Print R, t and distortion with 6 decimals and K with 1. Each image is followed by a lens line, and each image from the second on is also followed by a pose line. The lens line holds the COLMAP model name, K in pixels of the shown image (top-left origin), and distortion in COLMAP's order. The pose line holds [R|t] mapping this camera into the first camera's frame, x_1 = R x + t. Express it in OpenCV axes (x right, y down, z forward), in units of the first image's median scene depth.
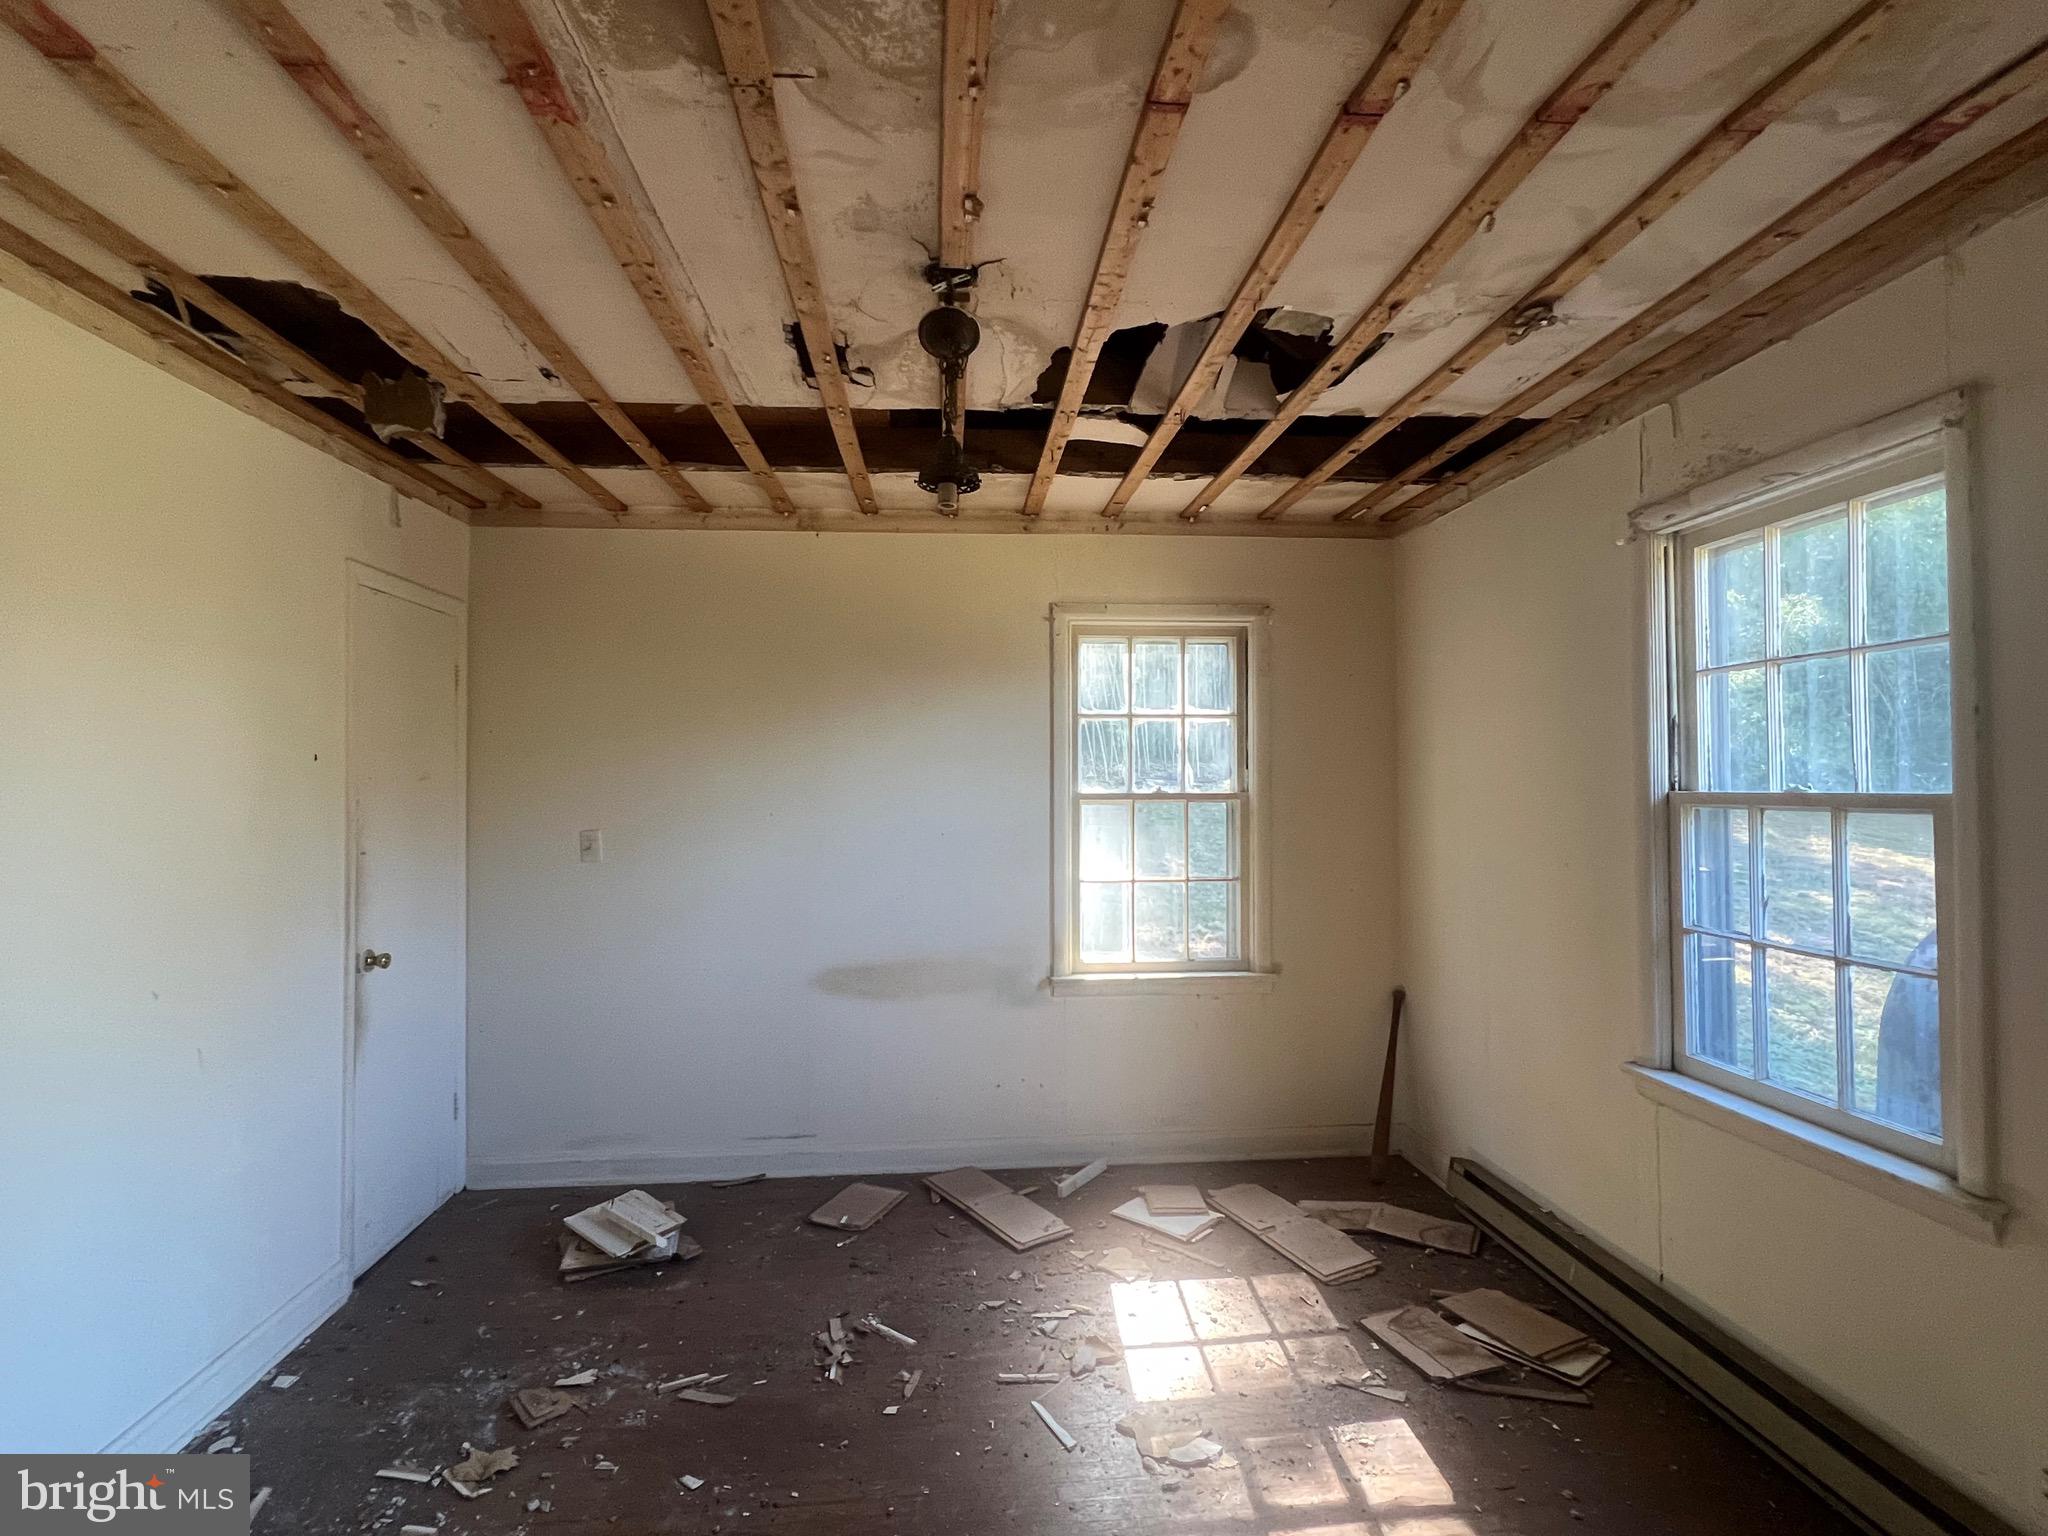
lens RADIAL K [[1000.0, 0, 1018.3], [0, 1000.0, 771.3], [0, 0, 1]] dist [-0.000777, -0.000743]
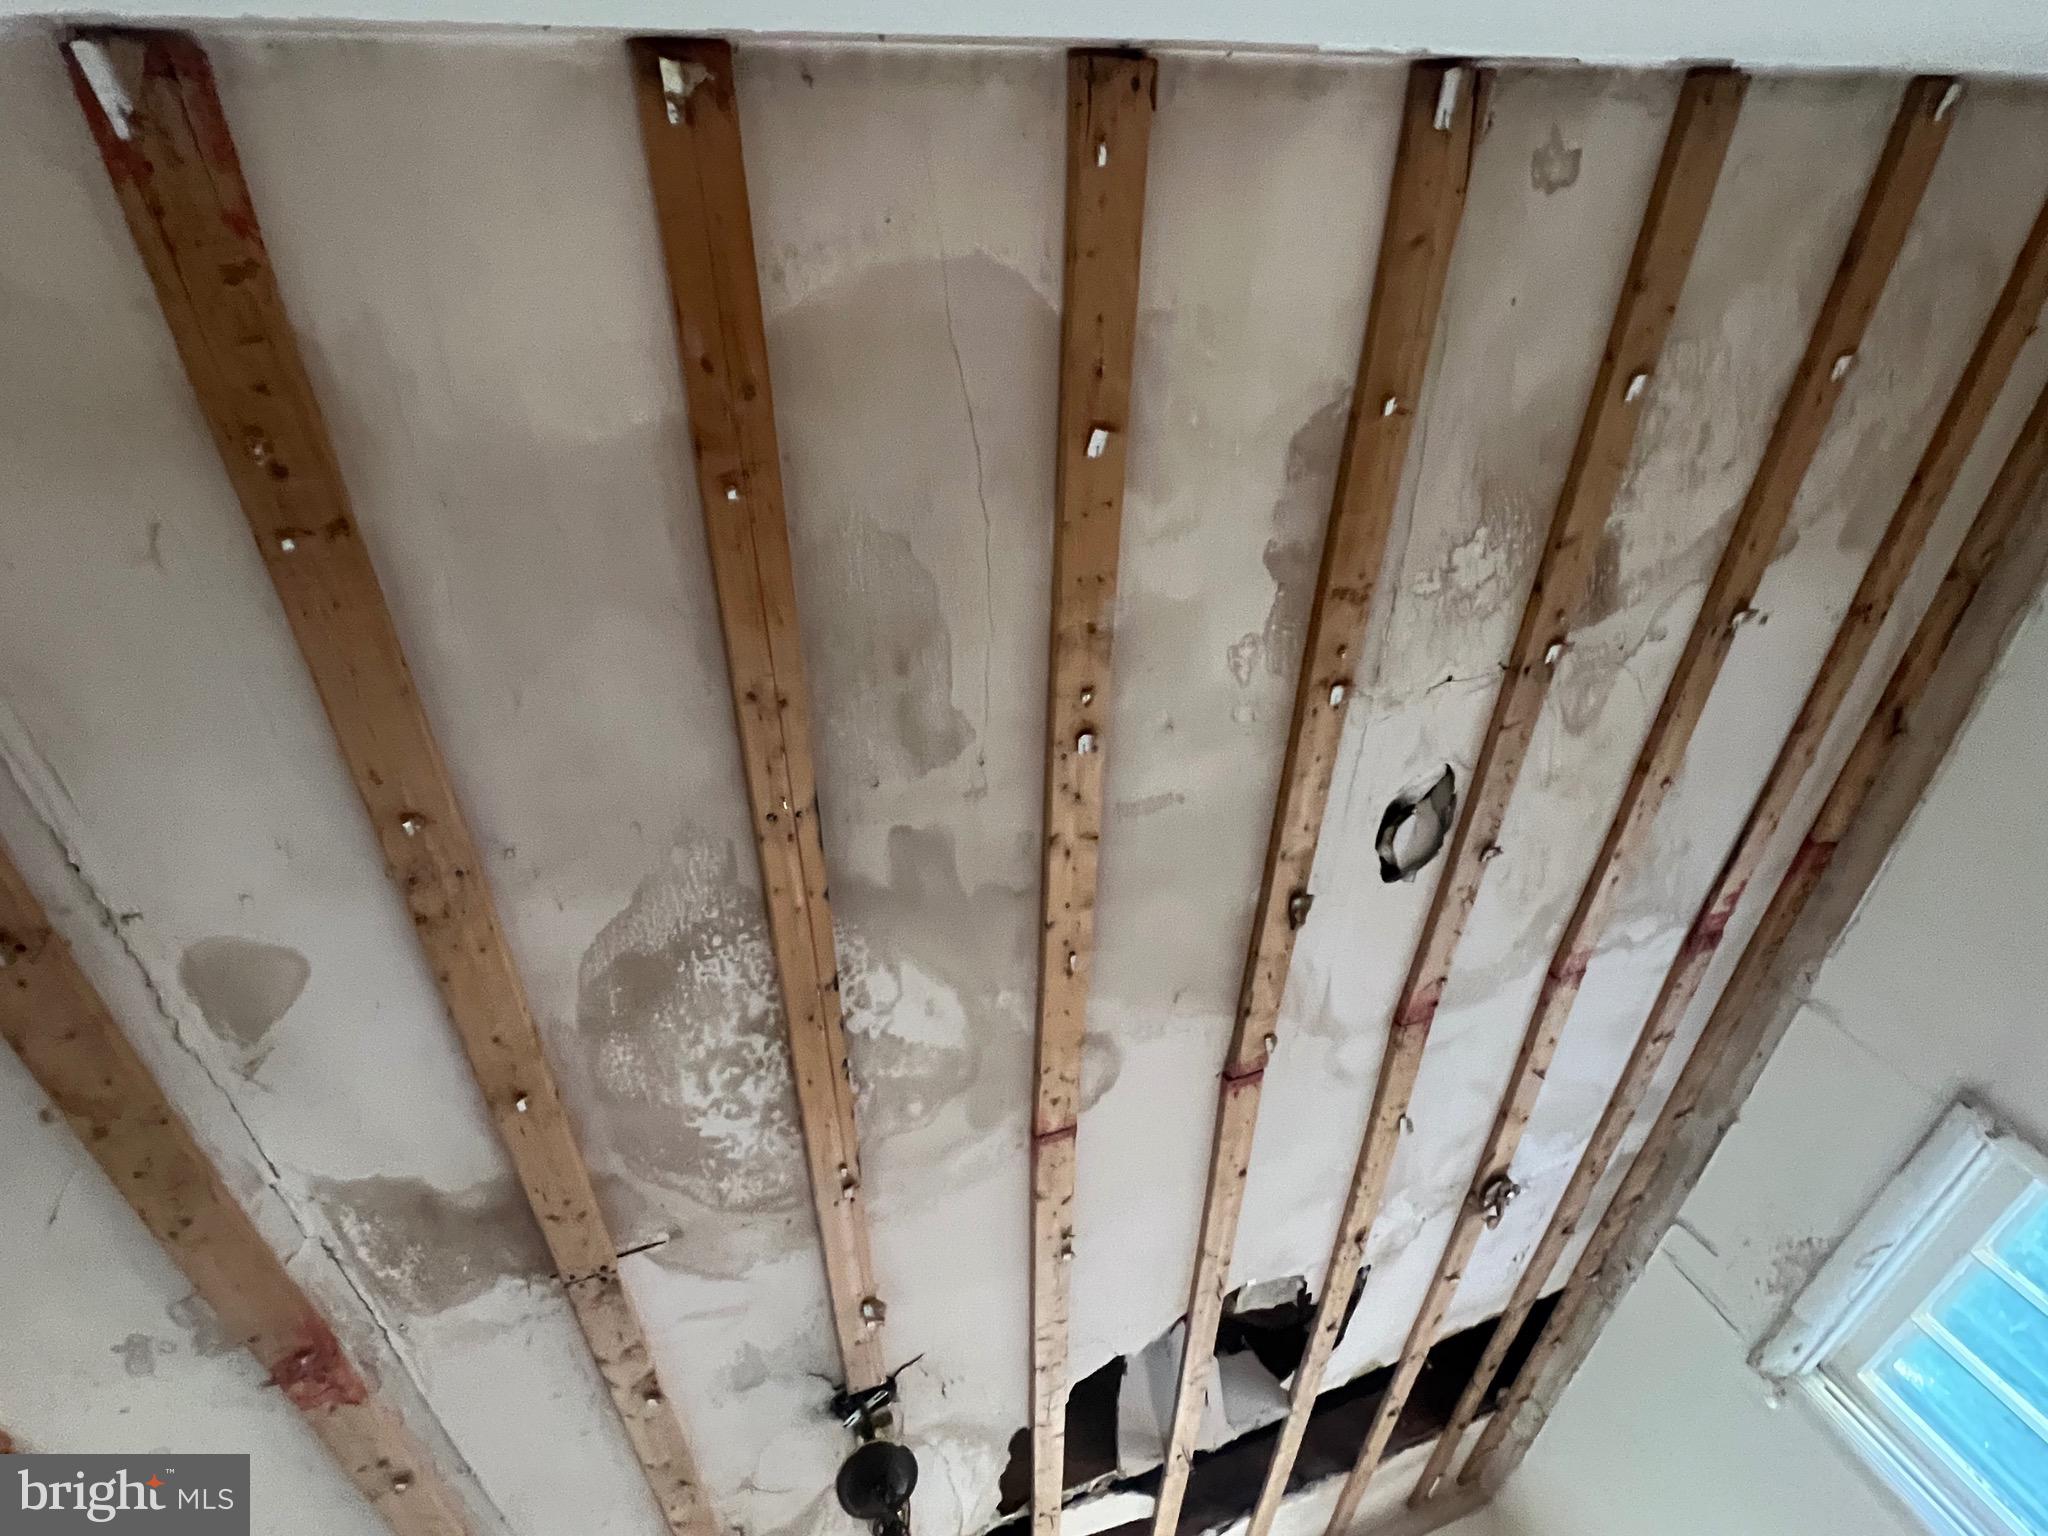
lens RADIAL K [[1000.0, 0, 1018.3], [0, 1000.0, 771.3], [0, 0, 1]] dist [-0.000777, -0.000743]
pose [[0.941453, -0.246329, 0.230192, -0.011674], [0.329687, 0.529835, -0.781397, -0.099816], [0.070517, 0.811540, 0.580027, 0.141356]]
